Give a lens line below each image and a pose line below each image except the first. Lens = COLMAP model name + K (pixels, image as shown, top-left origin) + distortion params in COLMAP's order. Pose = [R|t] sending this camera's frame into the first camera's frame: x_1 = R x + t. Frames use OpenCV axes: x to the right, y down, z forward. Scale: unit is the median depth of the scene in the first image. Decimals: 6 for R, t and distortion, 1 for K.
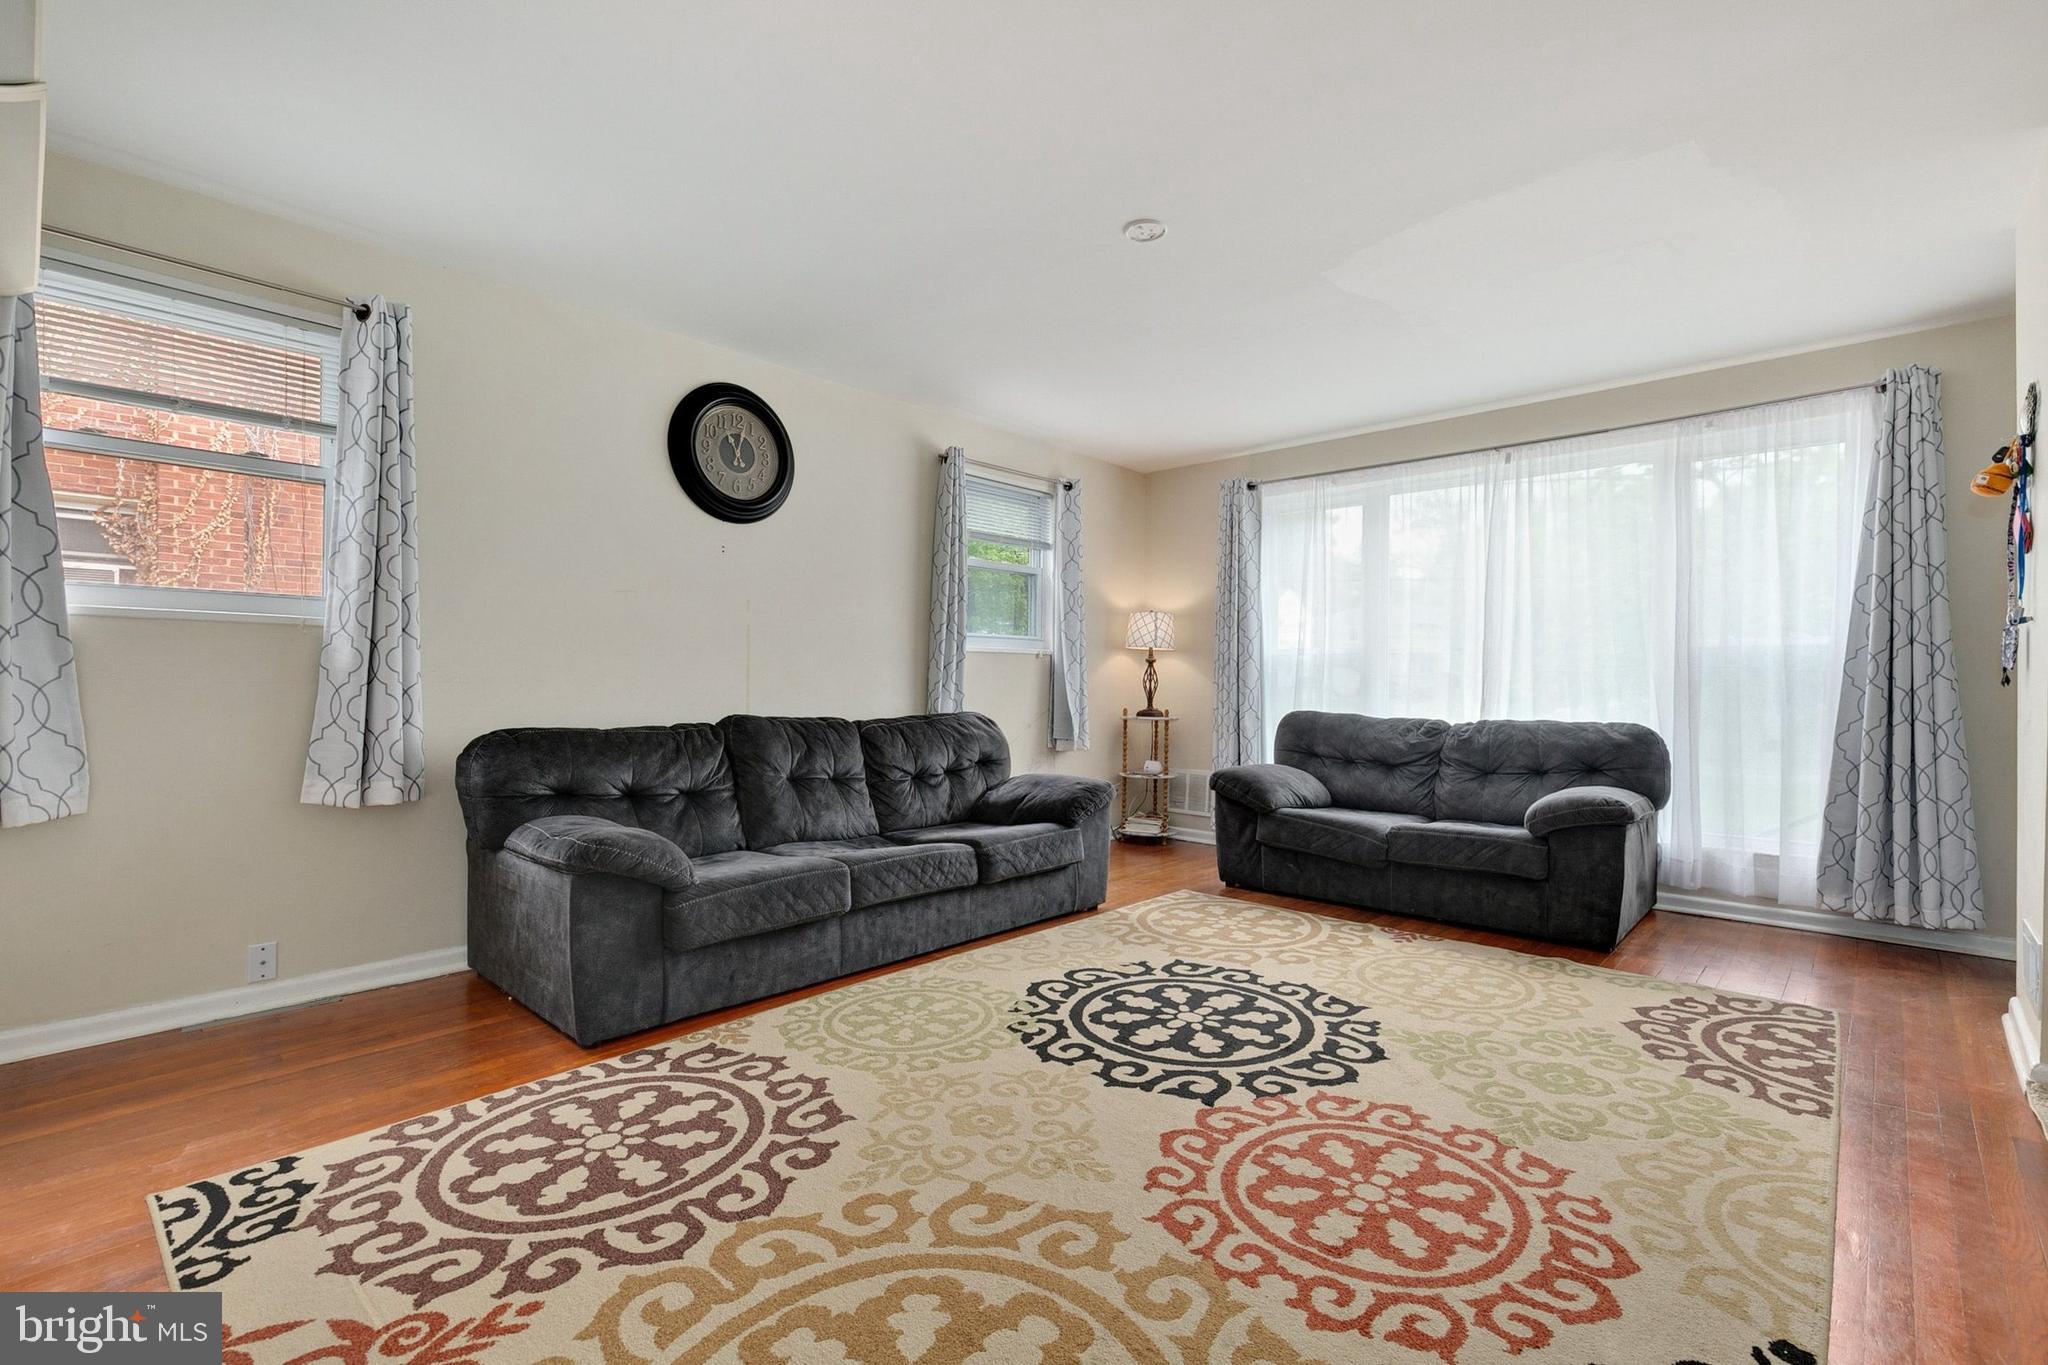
lens RADIAL K [[924.0, 0, 1026.6], [0, 924.0, 673.6], [0, 0, 1]] dist [0.008547, -0.001268]
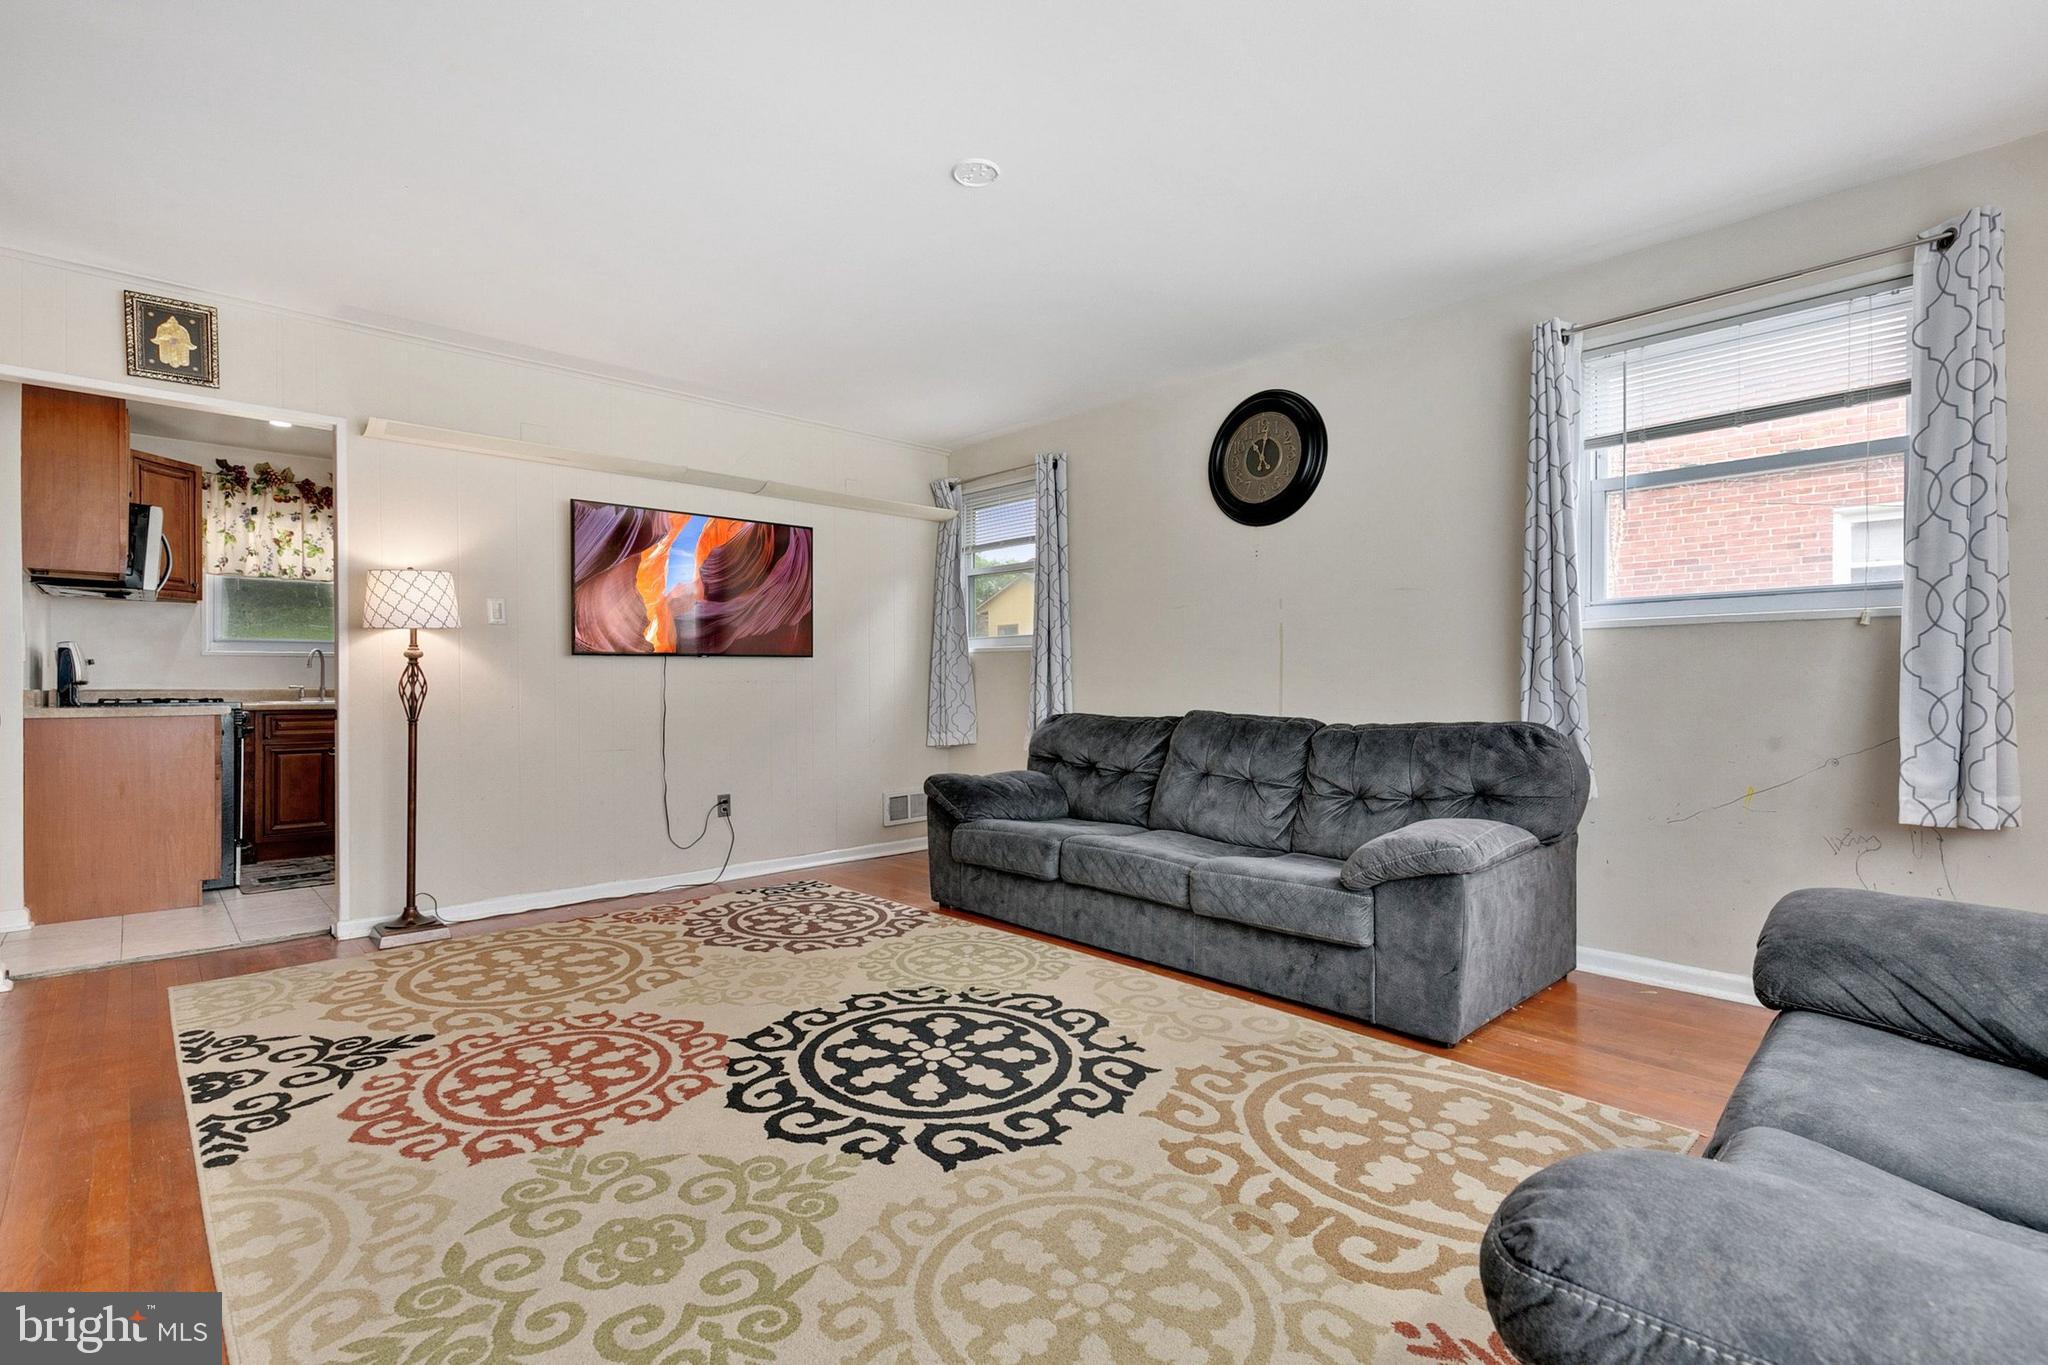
lens RADIAL K [[956.5, 0, 1024.0], [0, 956.5, 682.5], [0, 0, 1]] dist [0.017191, -0.000355]
pose [[-0.078595, -0.006997, -0.996882, 1.105806], [0.011732, 0.999900, -0.007943, 0.023144], [0.996838, -0.012320, -0.078505, 1.176481]]
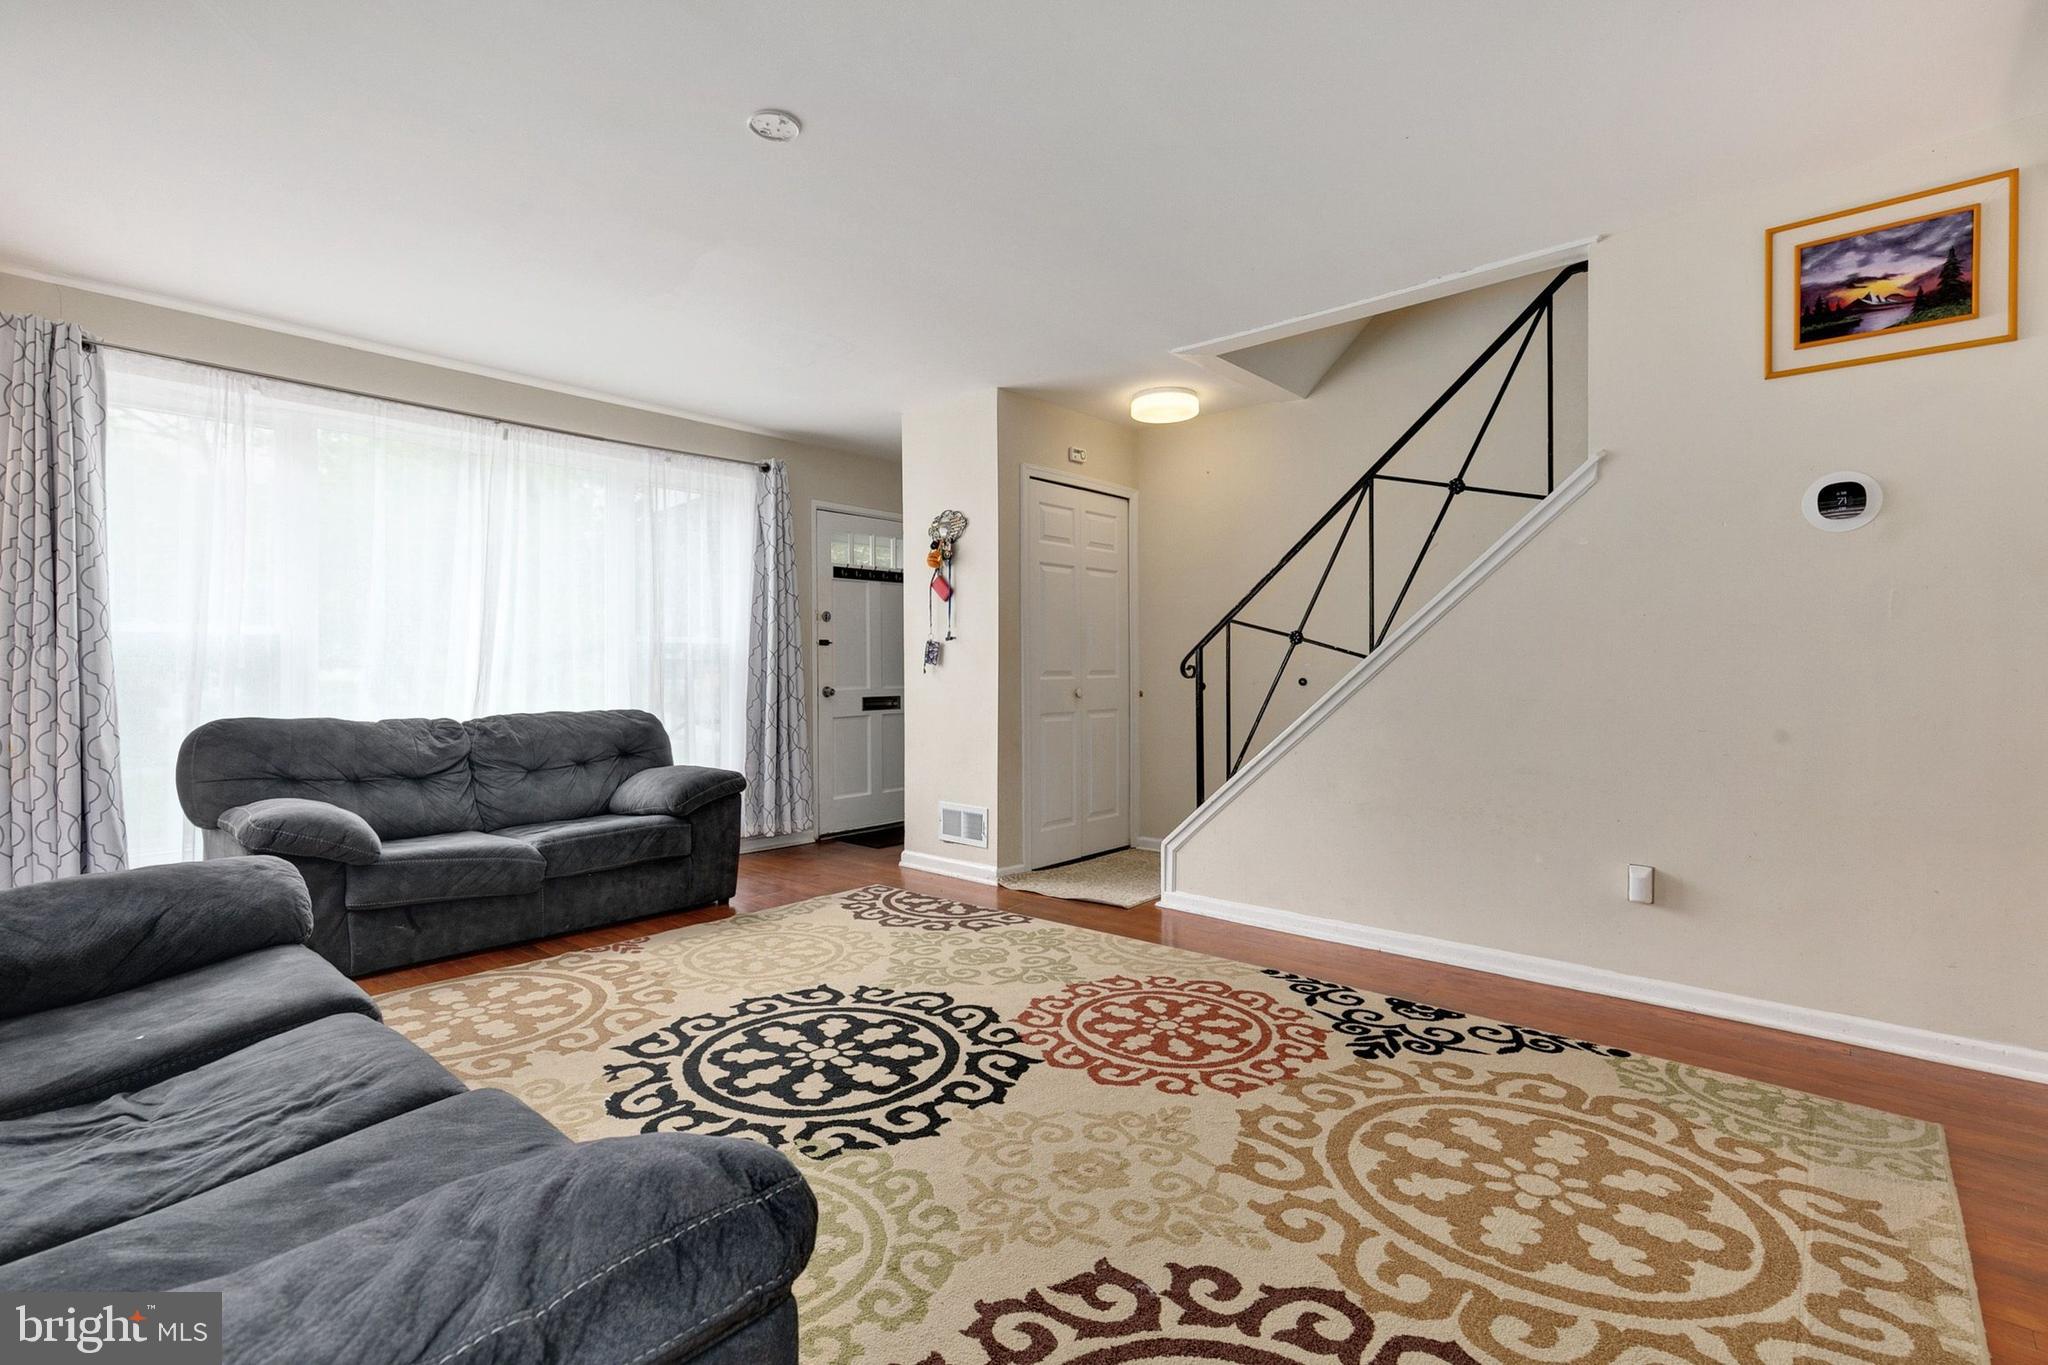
lens RADIAL K [[924.0, 0, 1026.6], [0, 924.0, 673.6], [0, 0, 1]] dist [0.008547, -0.001268]
pose [[-0.009342, -0.008395, 0.999921, -0.726529], [-0.008654, 0.999928, 0.008314, -0.005670], [-0.999919, -0.008576, -0.009414, 0.827001]]
